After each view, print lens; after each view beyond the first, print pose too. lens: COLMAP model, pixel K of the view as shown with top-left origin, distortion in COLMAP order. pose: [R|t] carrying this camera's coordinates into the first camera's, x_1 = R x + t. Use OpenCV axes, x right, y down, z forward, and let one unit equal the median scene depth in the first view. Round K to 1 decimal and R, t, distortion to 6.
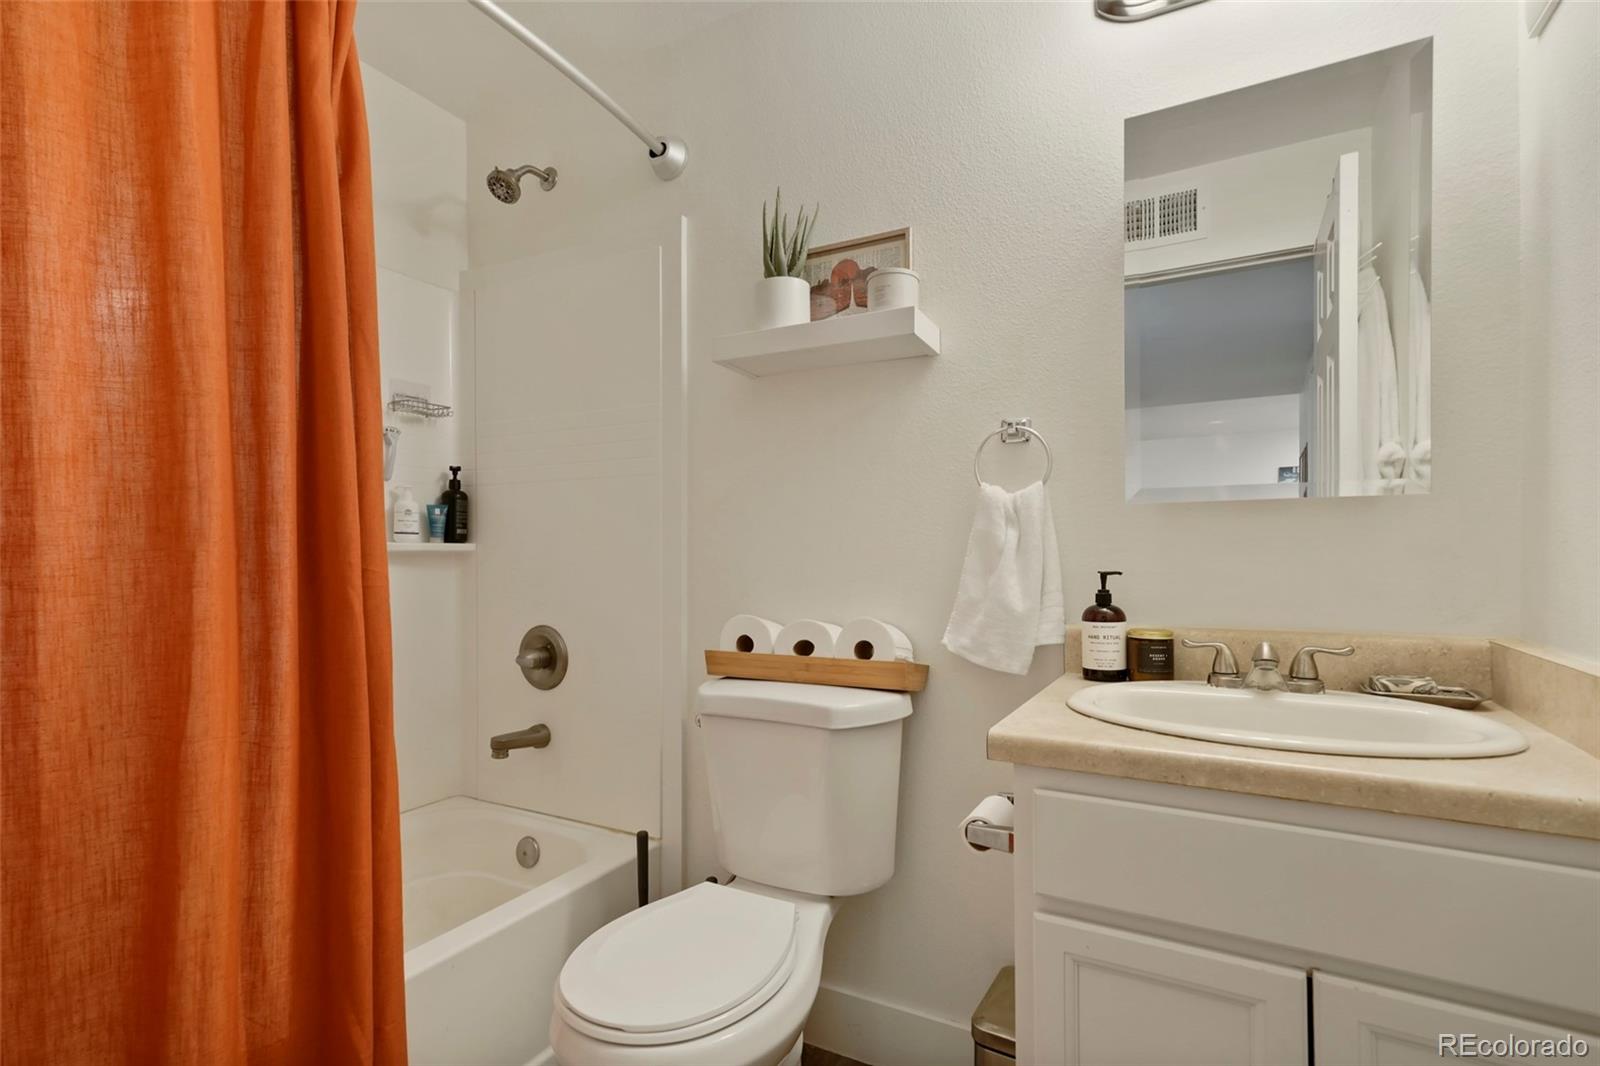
lens RADIAL K [[760.7, 0, 808.4], [0, 760.7, 527.0], [0, 0, 1]] dist [-0.011209, 0.000668]
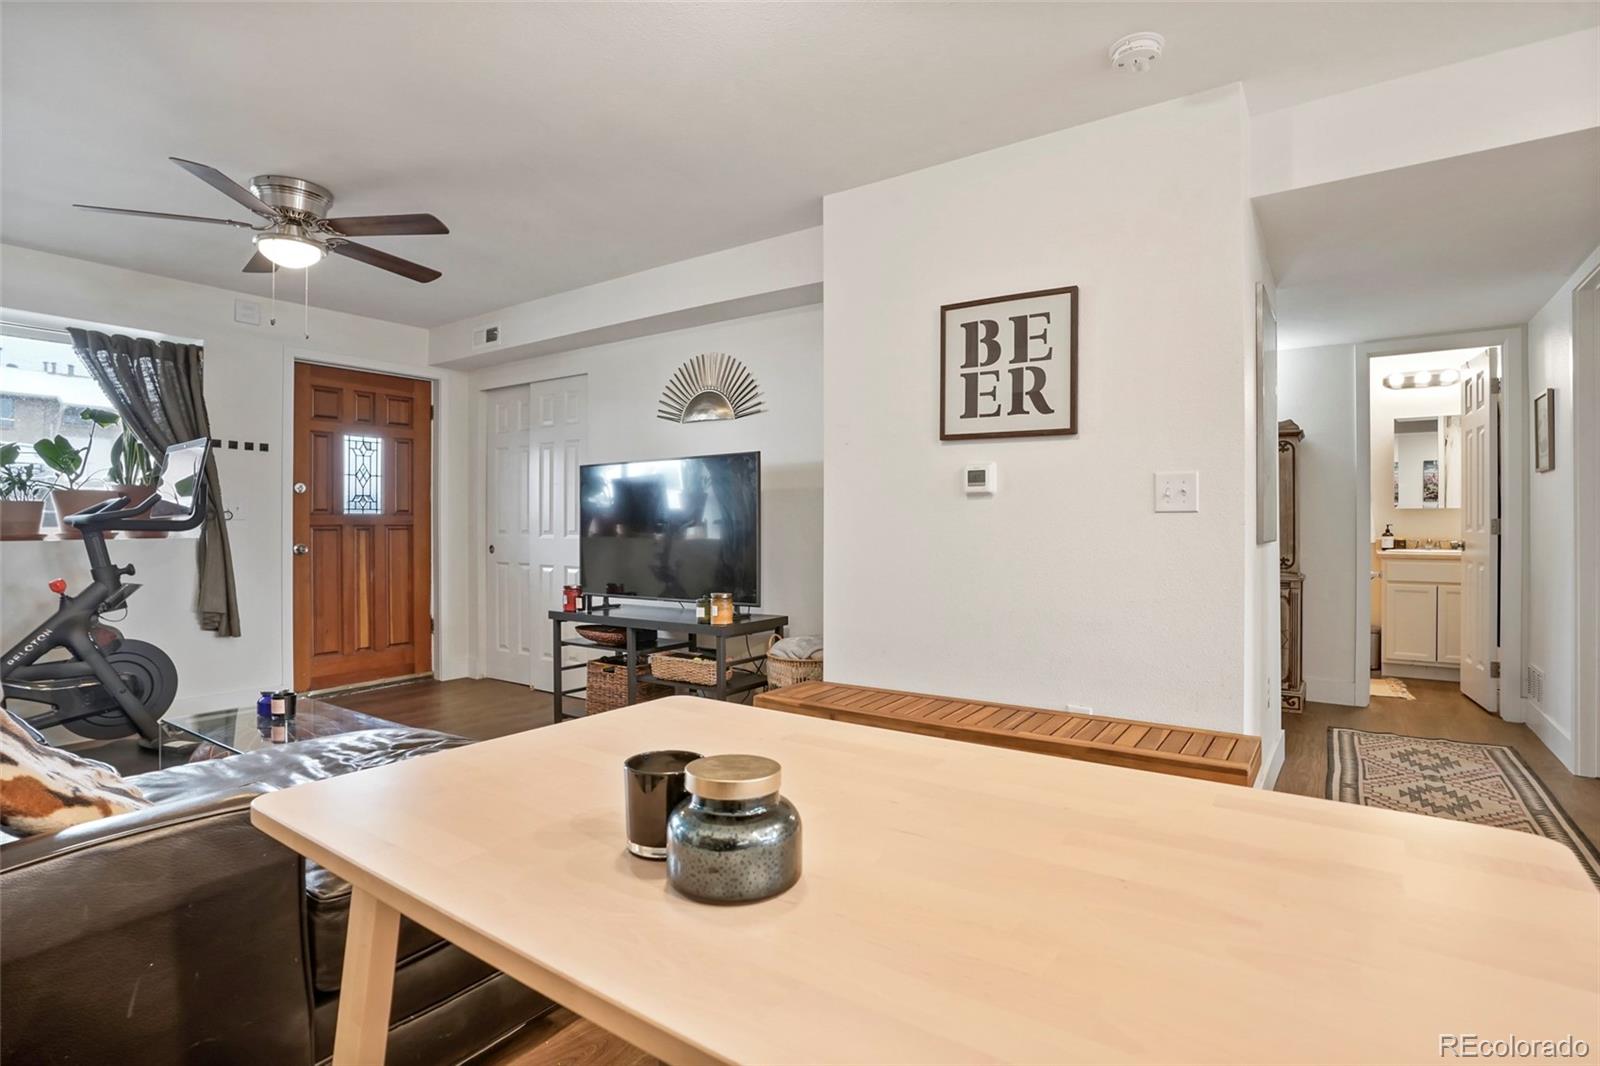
lens RADIAL K [[792.7, 0, 805.5], [0, 792.7, 523.6], [0, 0, 1]] dist [-0.067901, 0.031307]
pose [[0.993459, -0.003423, -0.114136, -2.148862], [0.008021, 0.999174, 0.039848, -0.130451], [0.113905, -0.040503, 0.992666, -3.320446]]
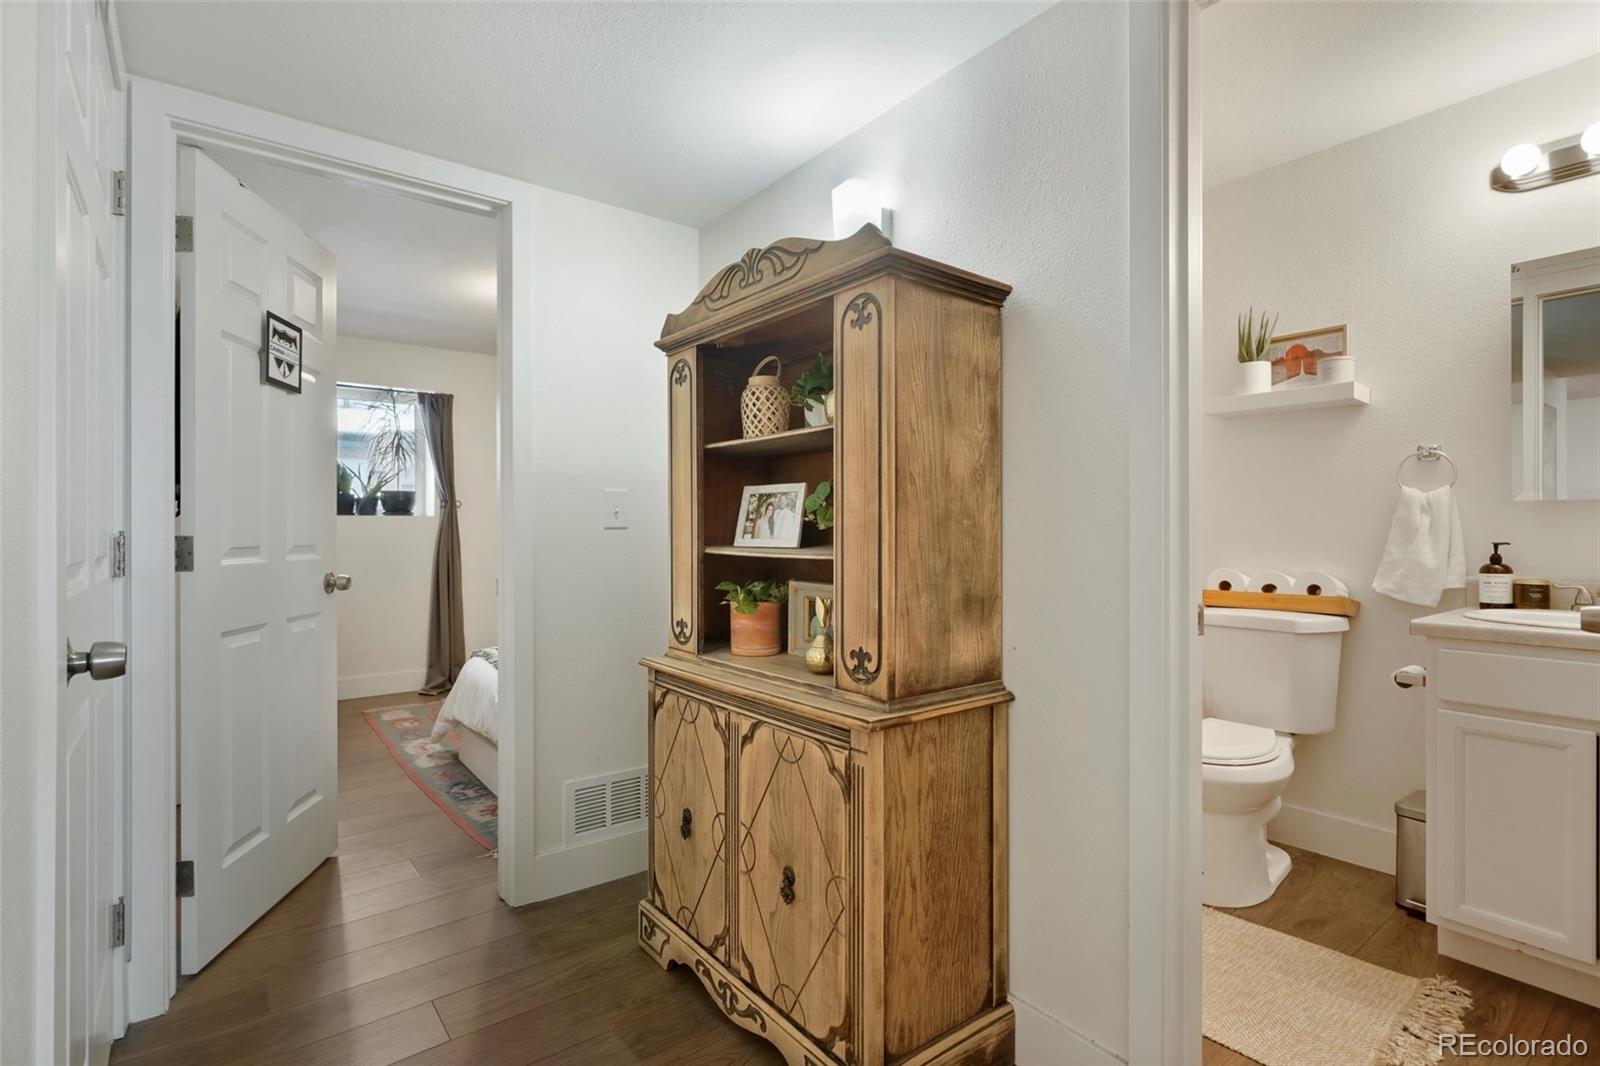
lens RADIAL K [[760.7, 0, 808.4], [0, 760.7, 527.0], [0, 0, 1]] dist [-0.011209, 0.000668]
pose [[0.911934, -0.003799, -0.410318, -0.261758], [0.019039, 0.999272, 0.033063, -0.050536], [0.409894, -0.037963, 0.911343, -0.970350]]
